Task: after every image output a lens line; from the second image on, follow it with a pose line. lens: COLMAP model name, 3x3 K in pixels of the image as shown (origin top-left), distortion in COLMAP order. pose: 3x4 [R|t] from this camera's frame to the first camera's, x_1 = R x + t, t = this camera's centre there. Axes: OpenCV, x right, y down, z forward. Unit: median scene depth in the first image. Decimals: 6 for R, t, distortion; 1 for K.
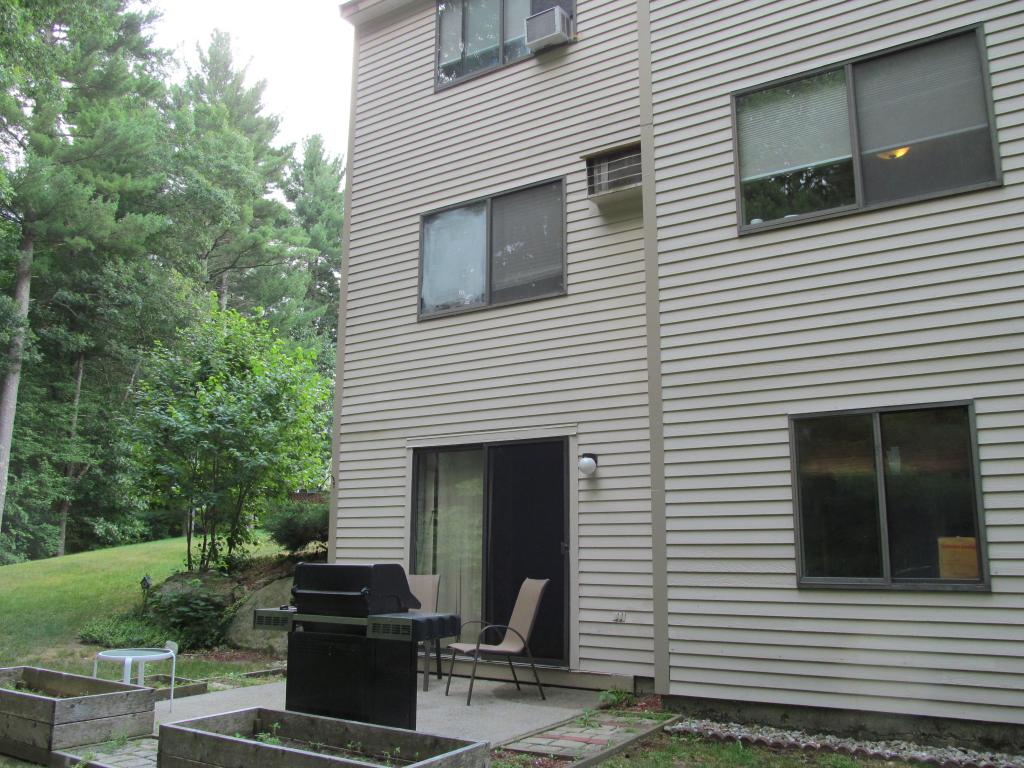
lens RADIAL K [[849.3, 0, 505.9], [0, 849.3, 382.7], [0, 0, 1]] dist [-0.004359, -0.001179]
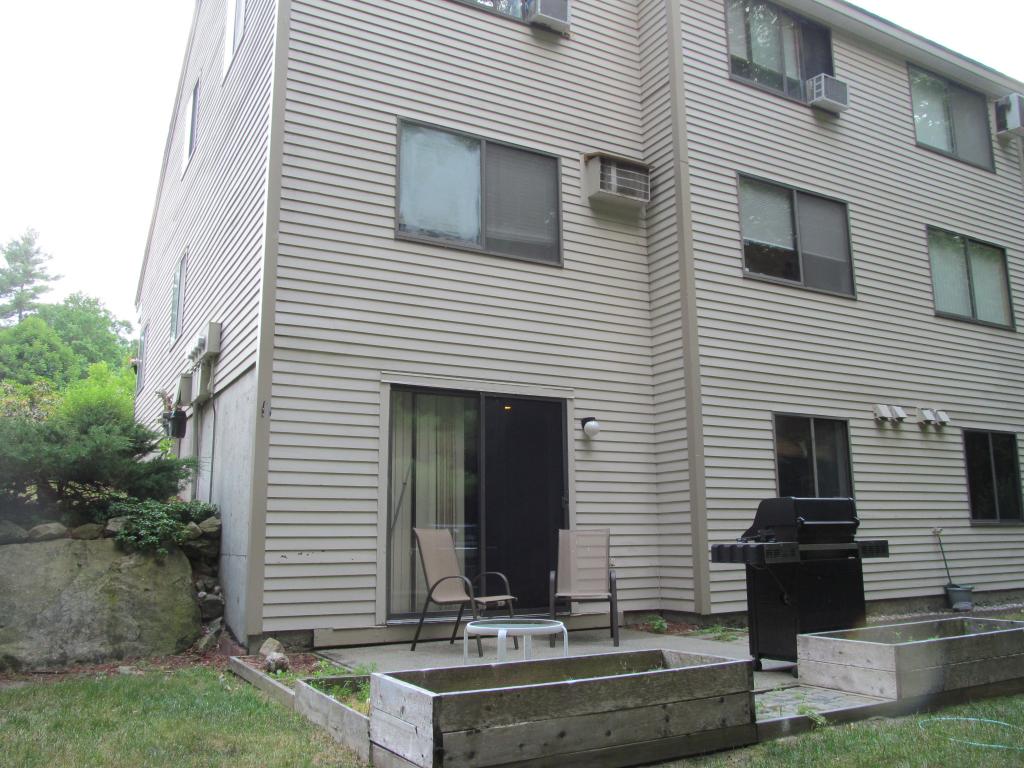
lens RADIAL K [[849.3, 0, 505.0], [0, 849.3, 383.5], [0, 0, 1]] dist [-0.004359, -0.001179]
pose [[0.464989, 0.154305, 0.871765, -0.907101], [-0.160212, 0.983102, -0.088557, 0.152054], [-0.870699, -0.098490, 0.481853, 0.553467]]
